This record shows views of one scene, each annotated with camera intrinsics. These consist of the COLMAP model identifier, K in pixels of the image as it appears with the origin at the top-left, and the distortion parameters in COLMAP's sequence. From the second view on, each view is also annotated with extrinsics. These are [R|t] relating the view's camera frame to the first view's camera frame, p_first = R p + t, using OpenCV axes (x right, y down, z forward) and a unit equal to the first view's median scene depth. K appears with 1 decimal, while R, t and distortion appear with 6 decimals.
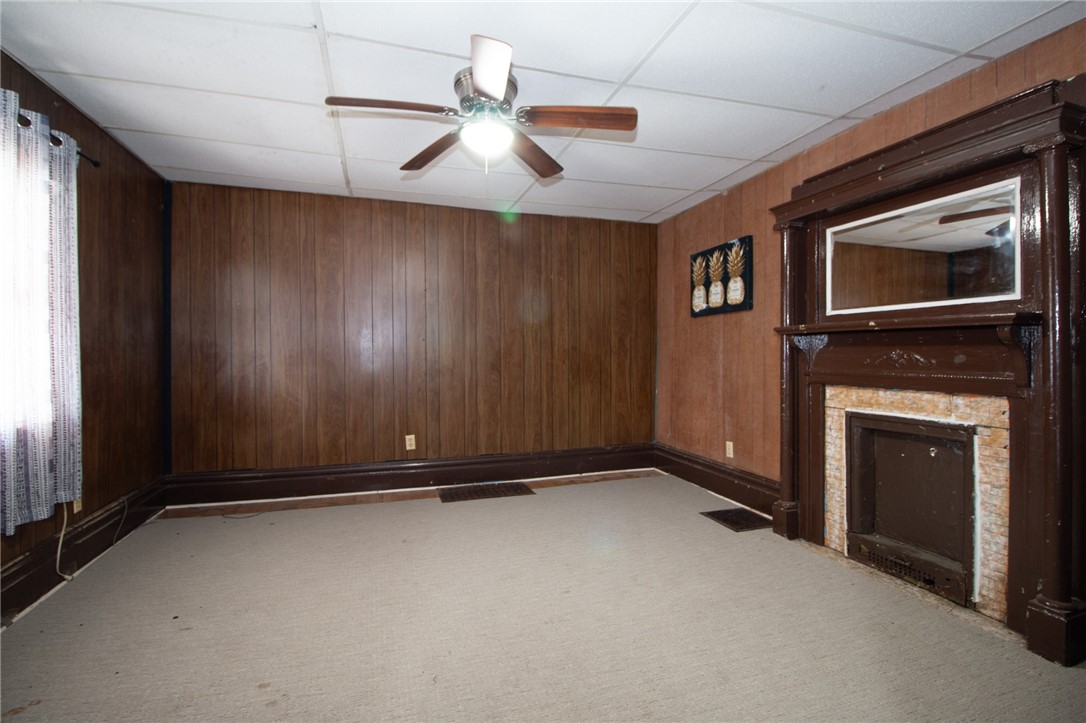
lens RADIAL K [[508.4, 0, 544.5], [0, 508.4, 353.7], [0, 0, 1]] dist [-0.004235, -0.009001]
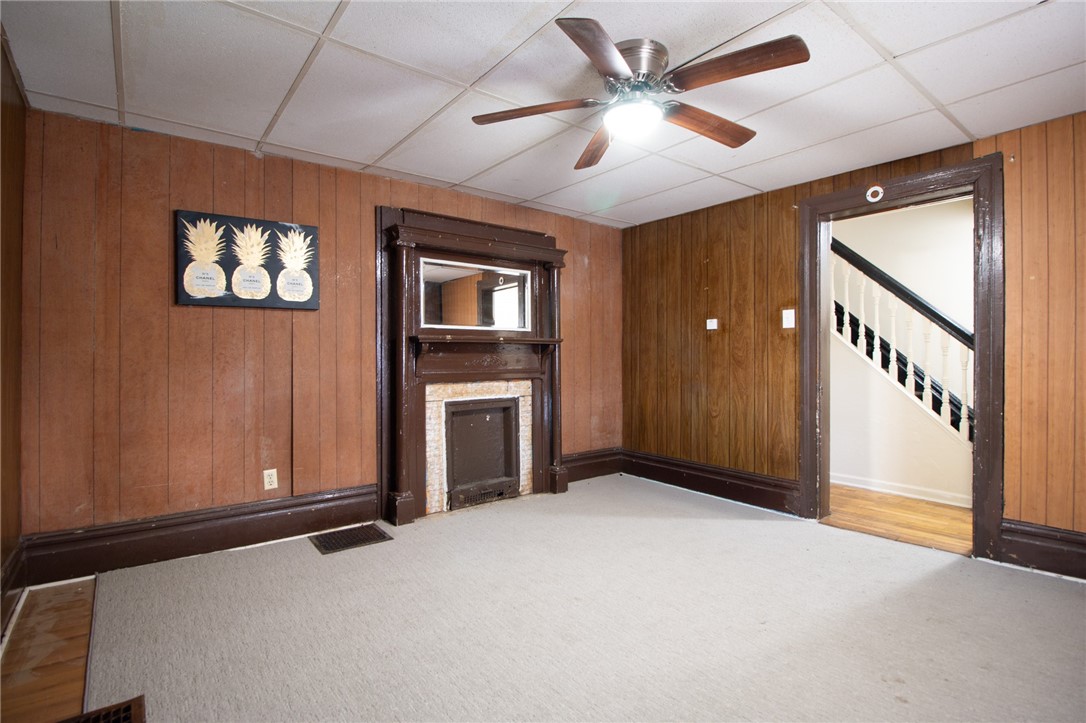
lens RADIAL K [[508.4, 0, 546.8], [0, 508.4, 360.8], [0, 0, 1]] dist [-0.004235, -0.009001]
pose [[-0.329608, 0.002252, 0.944115, -0.730210], [0.009956, 0.999950, 0.001091, 0.007126], [-0.944065, 0.009759, -0.329614, 1.159391]]
